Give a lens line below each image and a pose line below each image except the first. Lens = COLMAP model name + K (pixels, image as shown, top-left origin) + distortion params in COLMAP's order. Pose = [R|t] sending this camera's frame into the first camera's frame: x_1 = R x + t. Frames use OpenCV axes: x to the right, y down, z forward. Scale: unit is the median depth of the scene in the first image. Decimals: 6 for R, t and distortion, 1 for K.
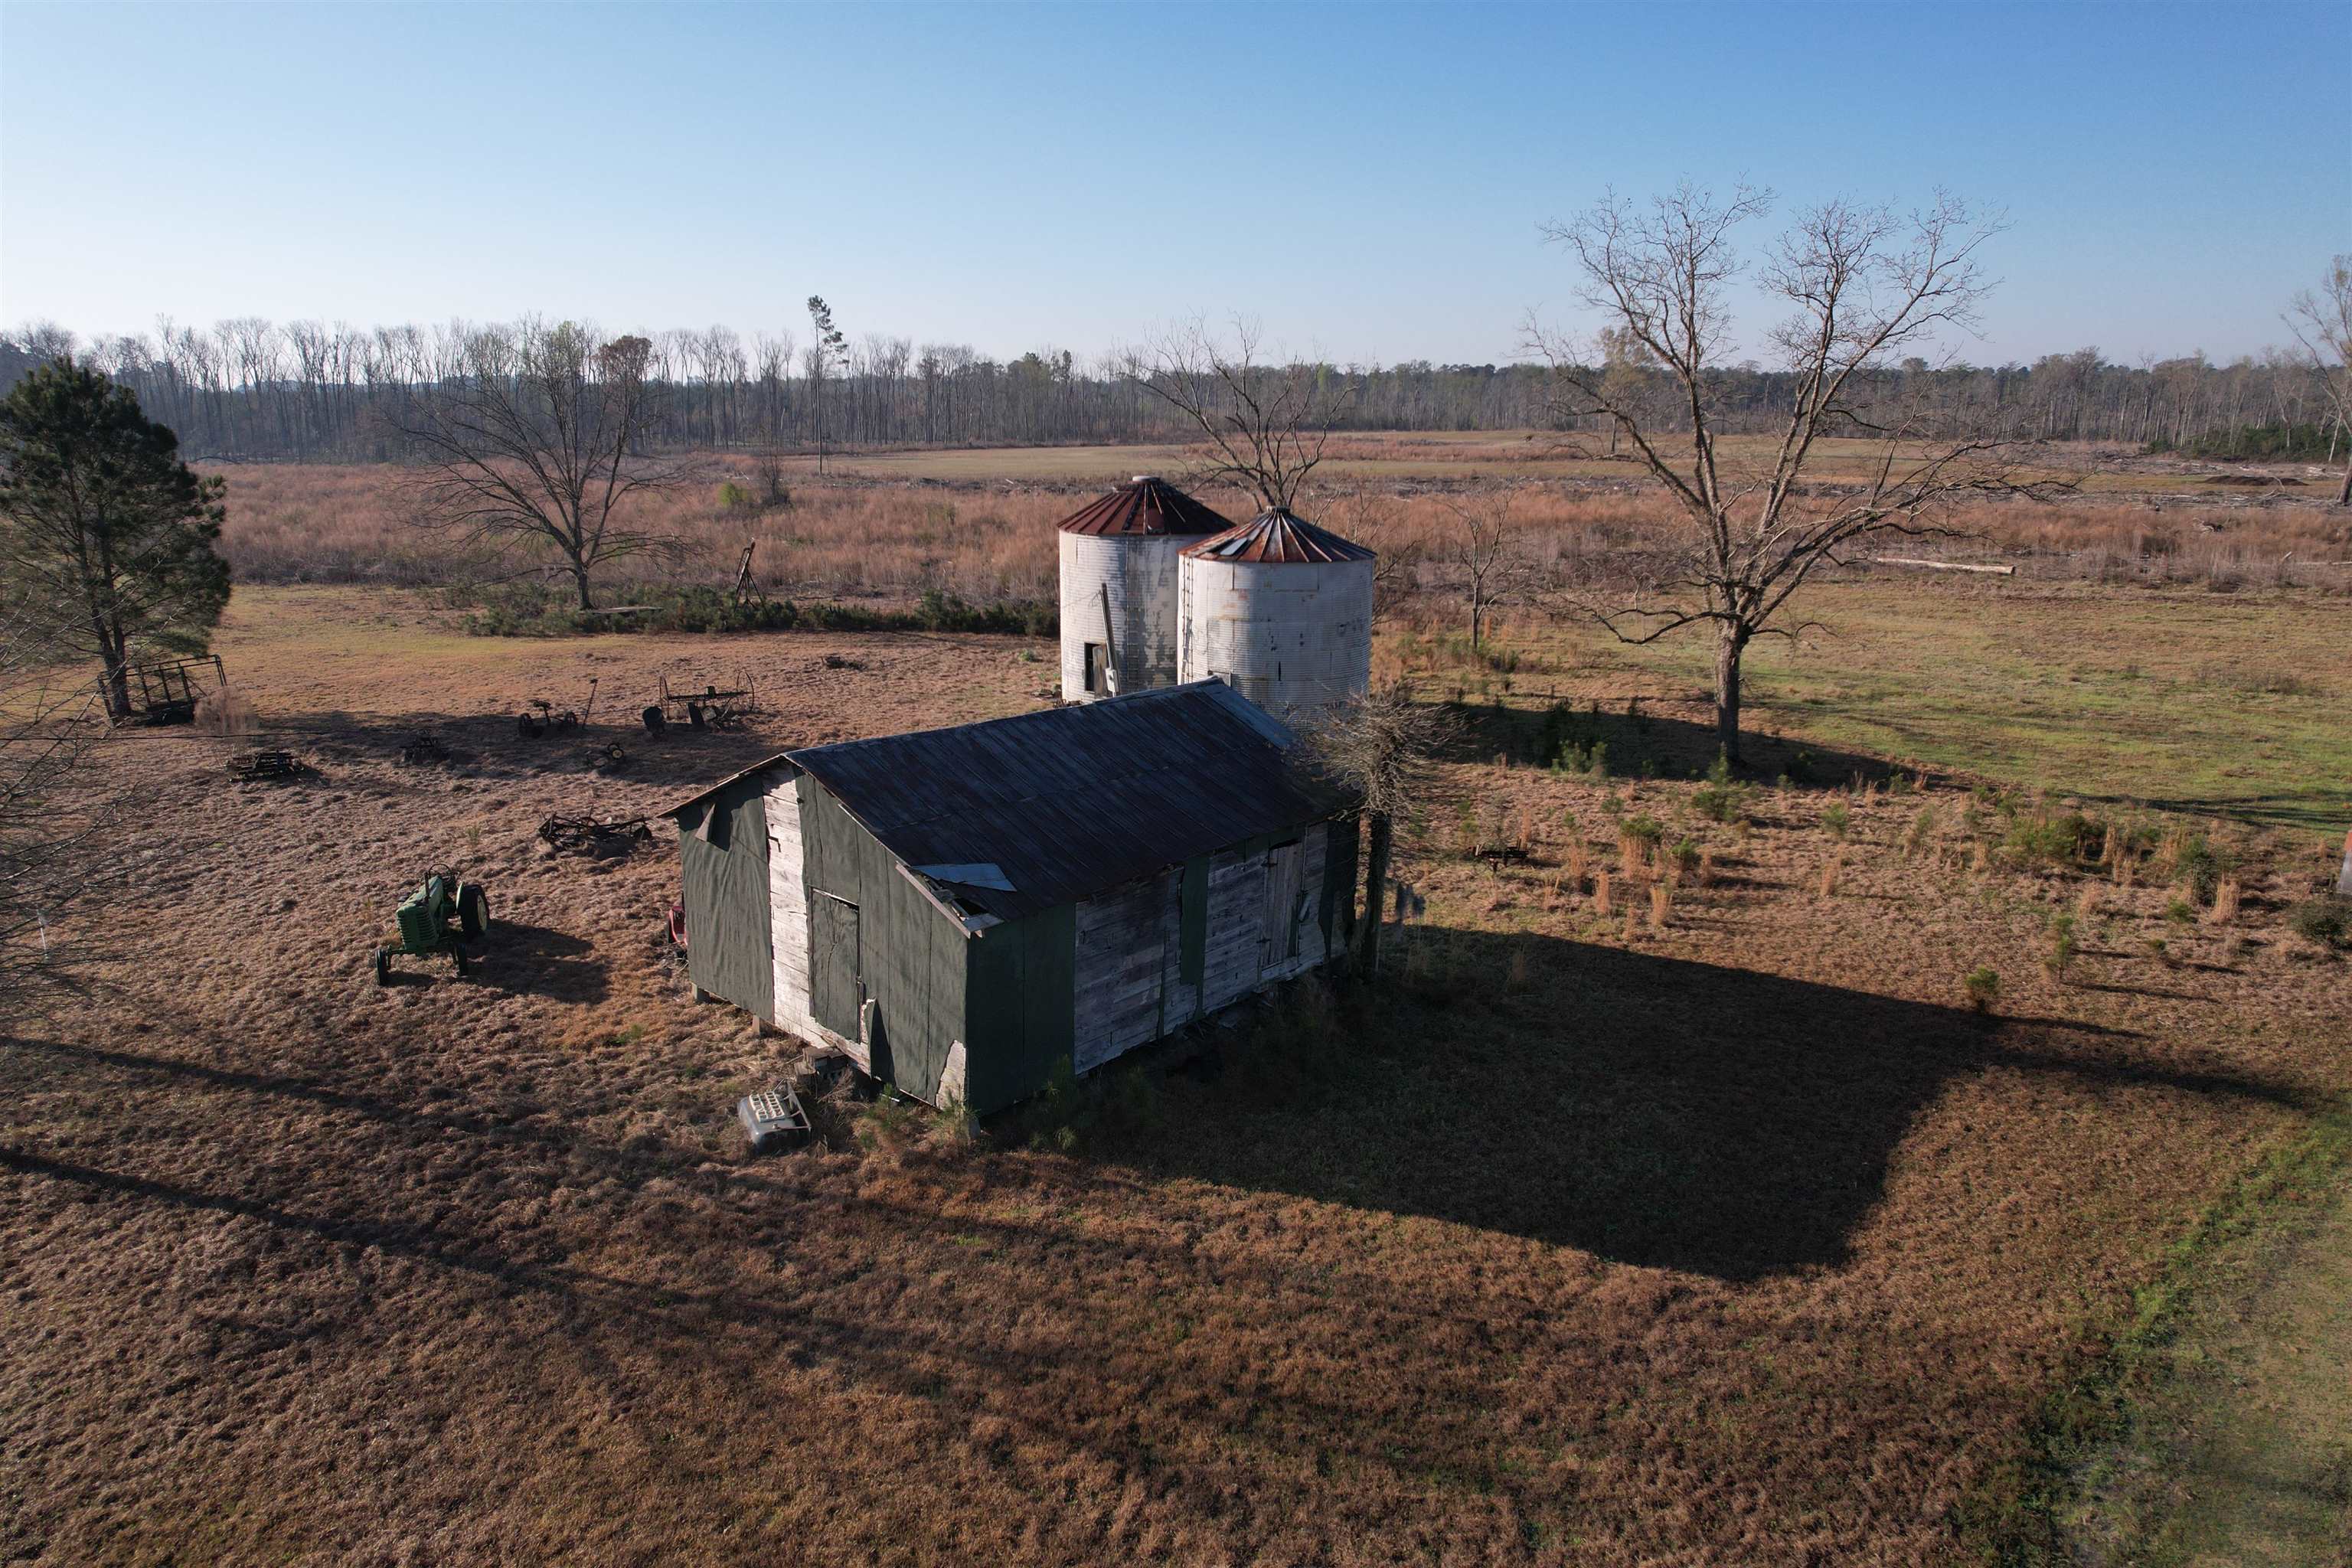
lens RADIAL K [[1484.3, 0, 1181.4], [0, 1484.3, 767.8], [0, 0, 1]] dist [-0.073639, 0.063492]
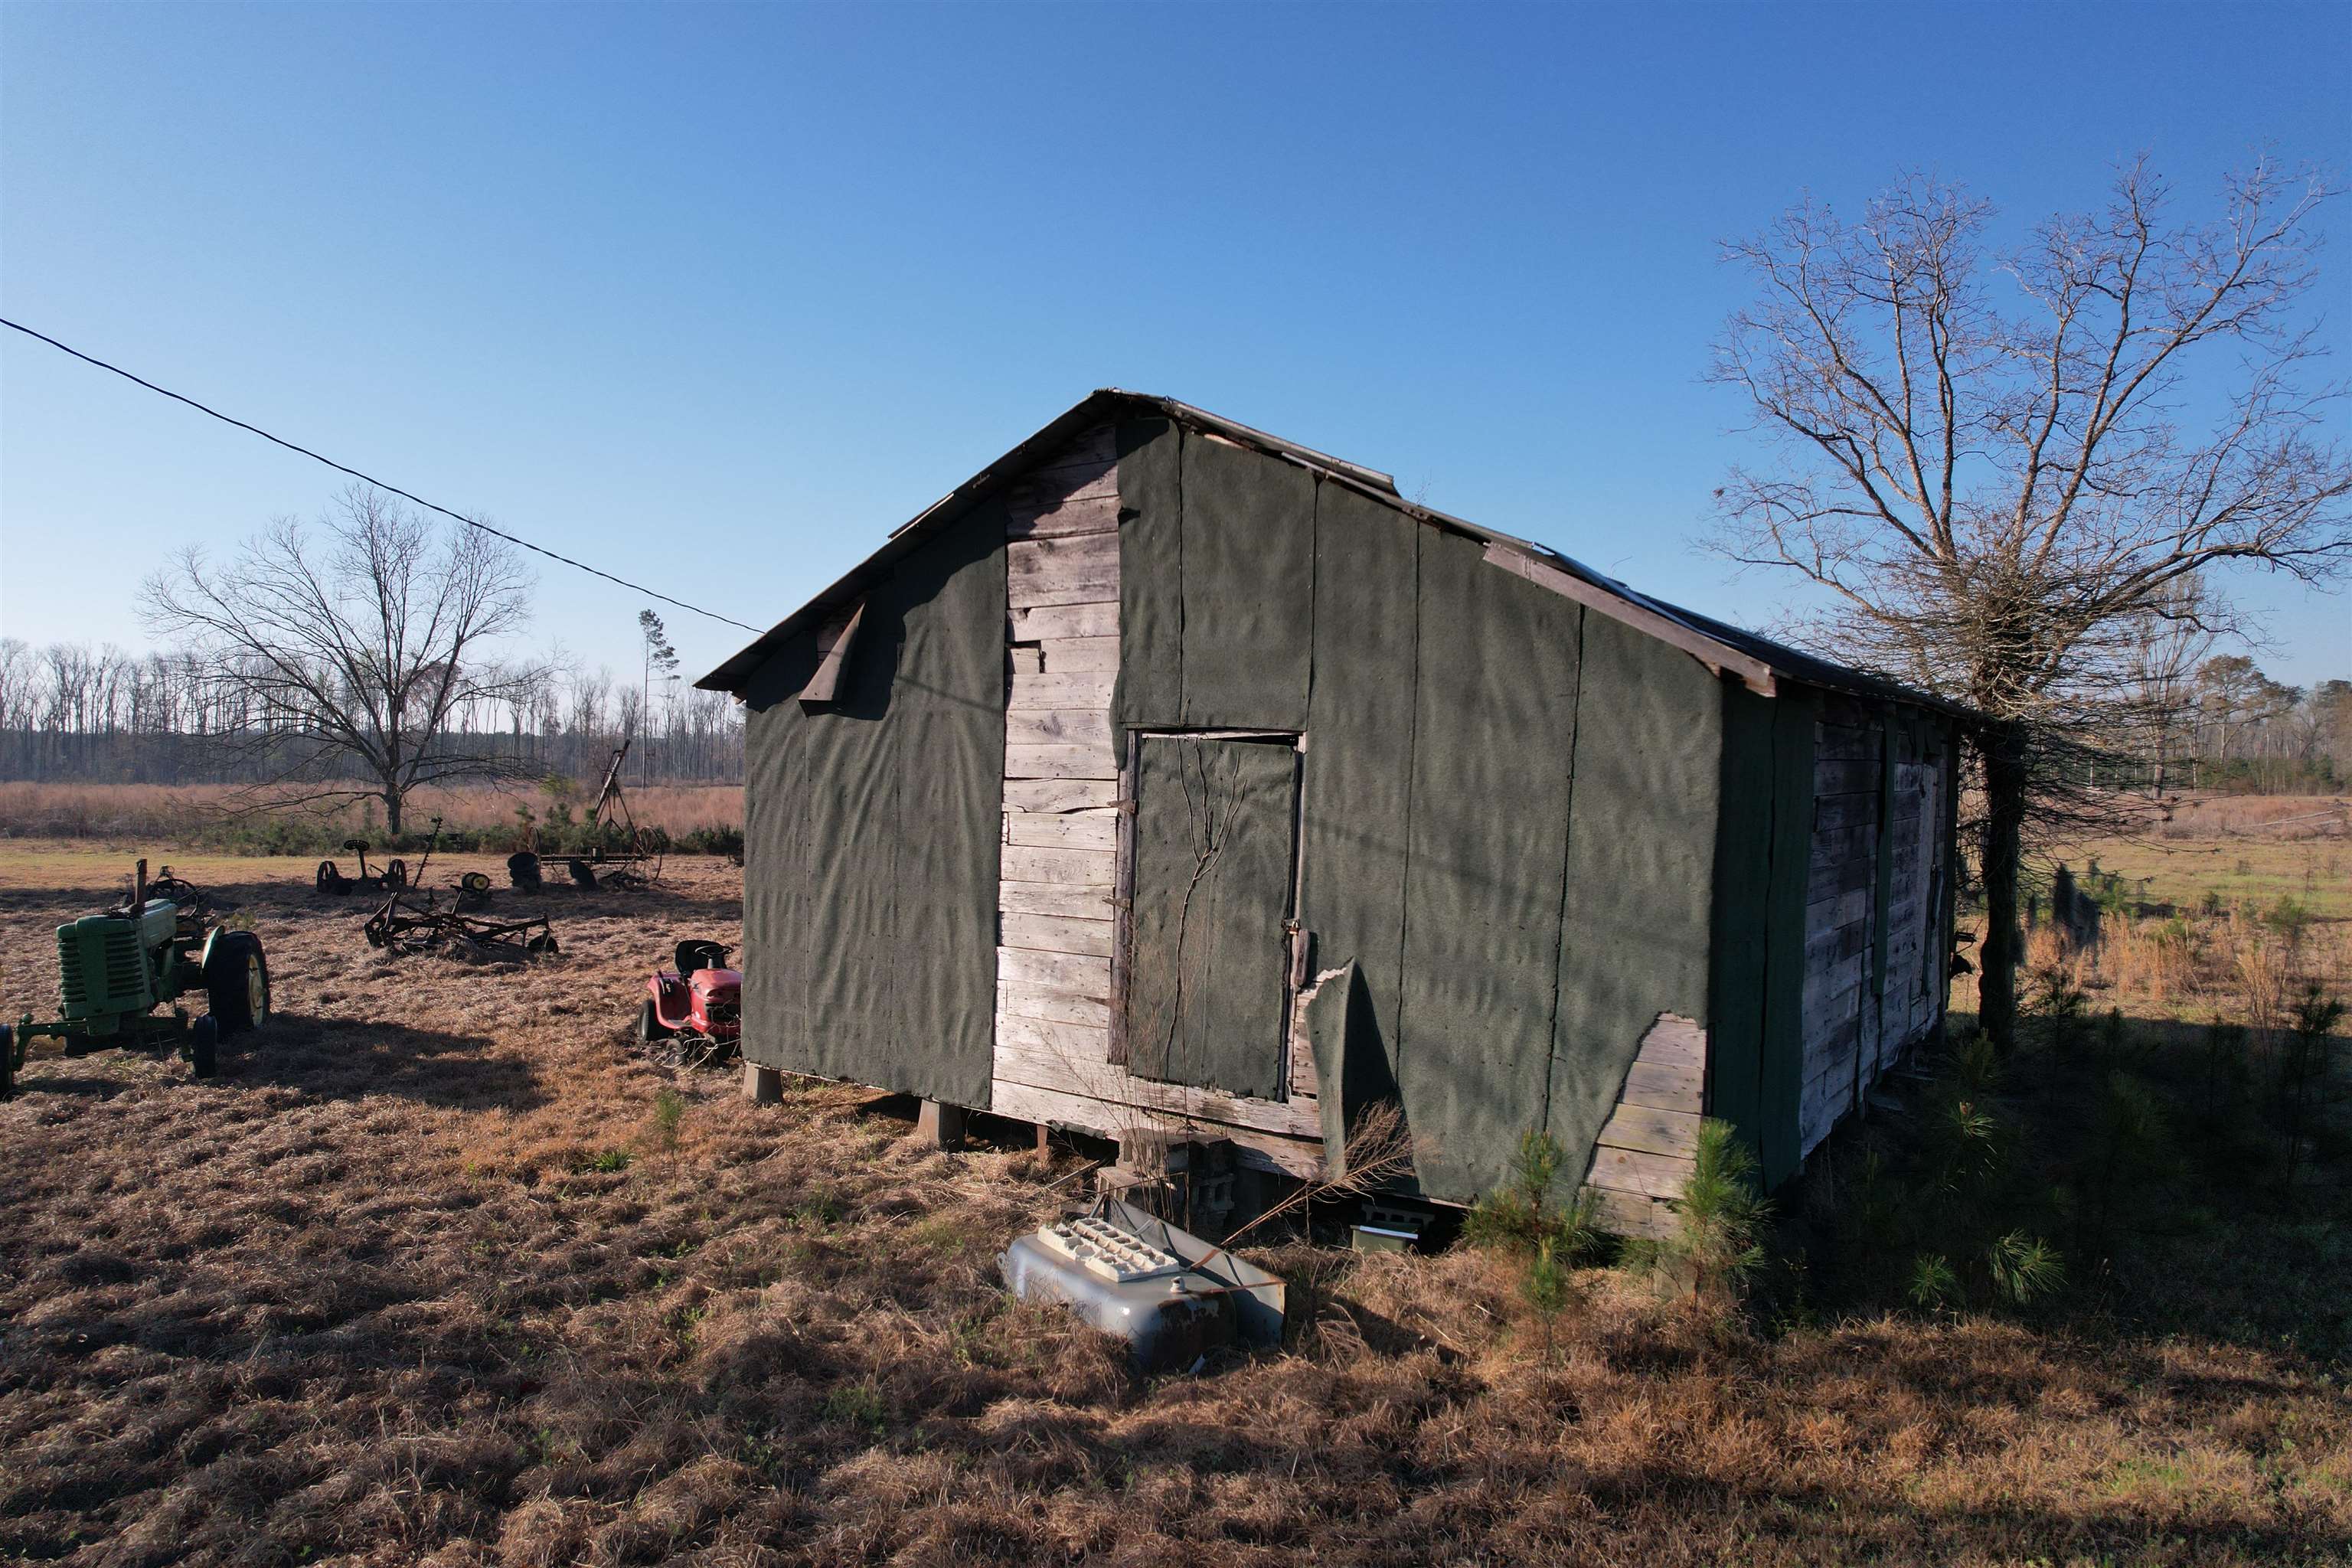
lens RADIAL K [[1484.3, 0, 1192.8], [0, 1484.3, 793.6], [0, 0, 1]] dist [-0.073639, 0.063492]
pose [[0.991010, 0.001468, 0.133776, -0.284885], [0.027945, 0.975612, -0.217718, 0.185668], [-0.130833, 0.219499, 0.966800, 0.582284]]
